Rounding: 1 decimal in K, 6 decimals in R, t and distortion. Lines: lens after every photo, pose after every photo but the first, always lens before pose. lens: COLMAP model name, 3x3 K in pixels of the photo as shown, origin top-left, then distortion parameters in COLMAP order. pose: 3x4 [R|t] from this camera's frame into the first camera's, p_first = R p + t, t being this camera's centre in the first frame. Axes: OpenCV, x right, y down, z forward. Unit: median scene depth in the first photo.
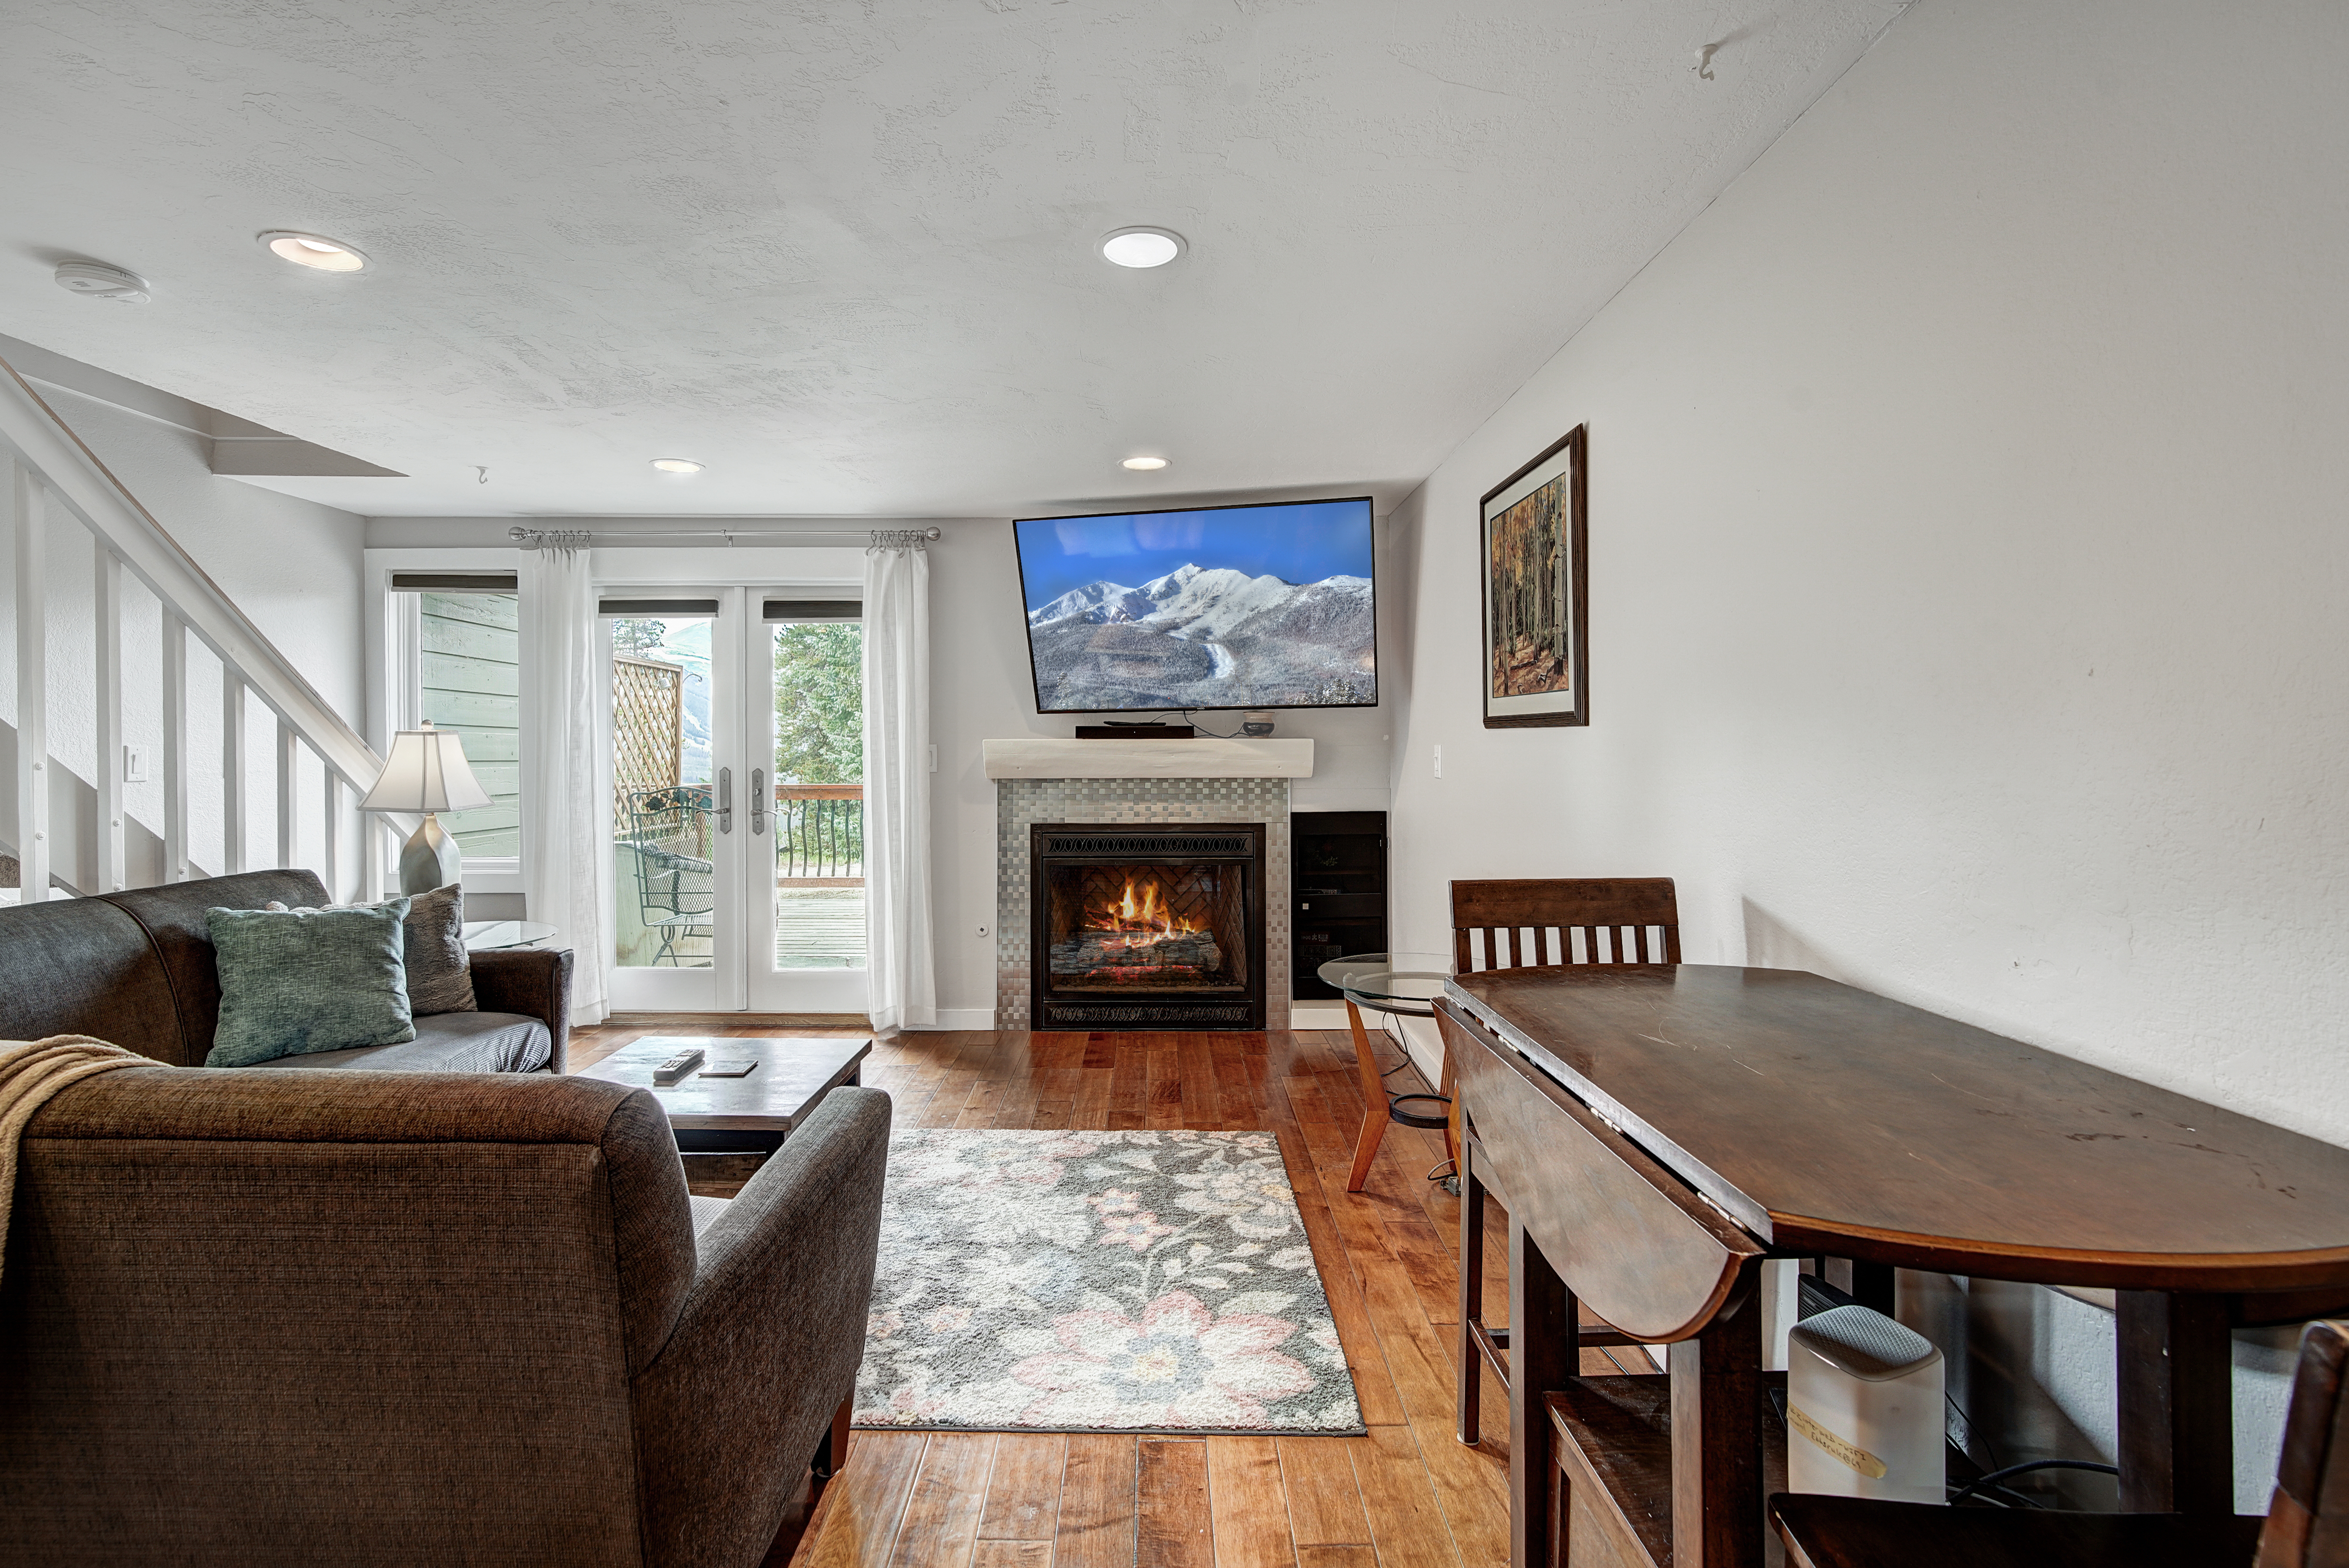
lens RADIAL K [[1064.0, 0, 1185.6], [0, 1064.0, 744.3], [0, 0, 1]] dist [-0.007950, 0.002567]
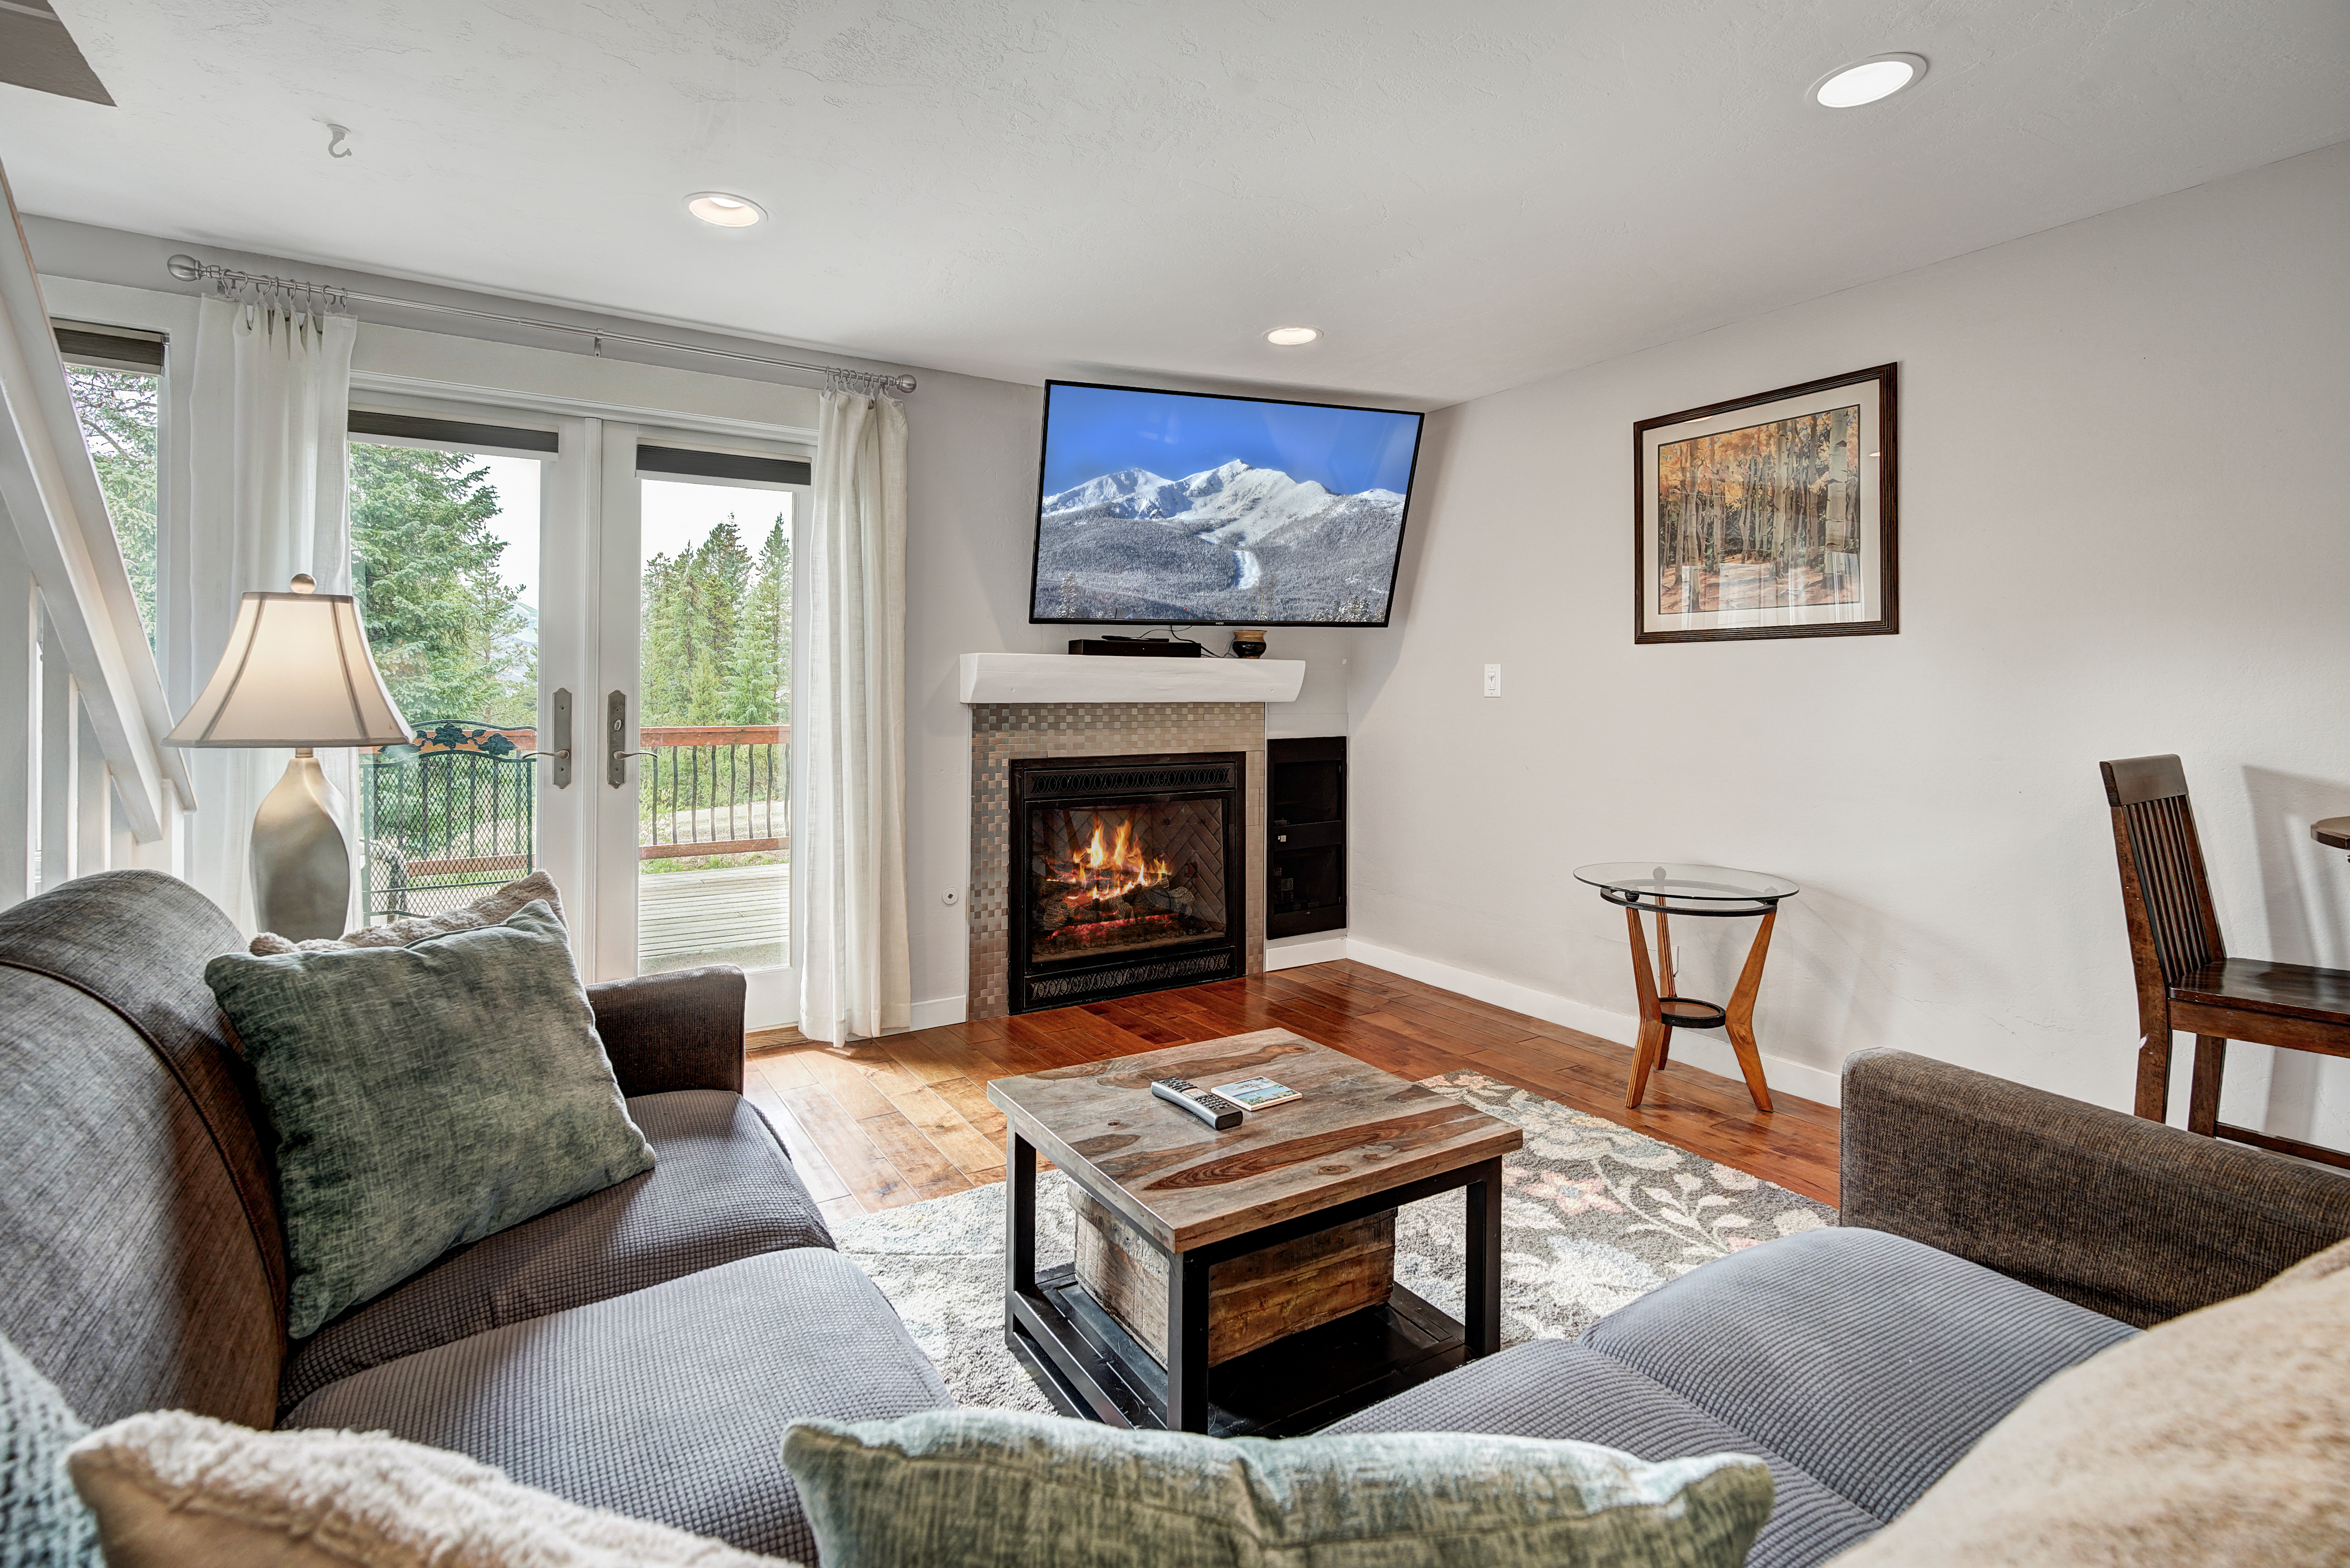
lens RADIAL K [[1064.3, 0, 1087.4], [0, 1064.3, 691.7], [0, 0, 1]] dist [-0.007950, 0.002567]
pose [[0.855996, 0.006117, 0.516946, -0.524417], [-0.001528, 0.999956, -0.009303, 0.031662], [-0.516980, 0.007174, 0.855967, 0.279569]]
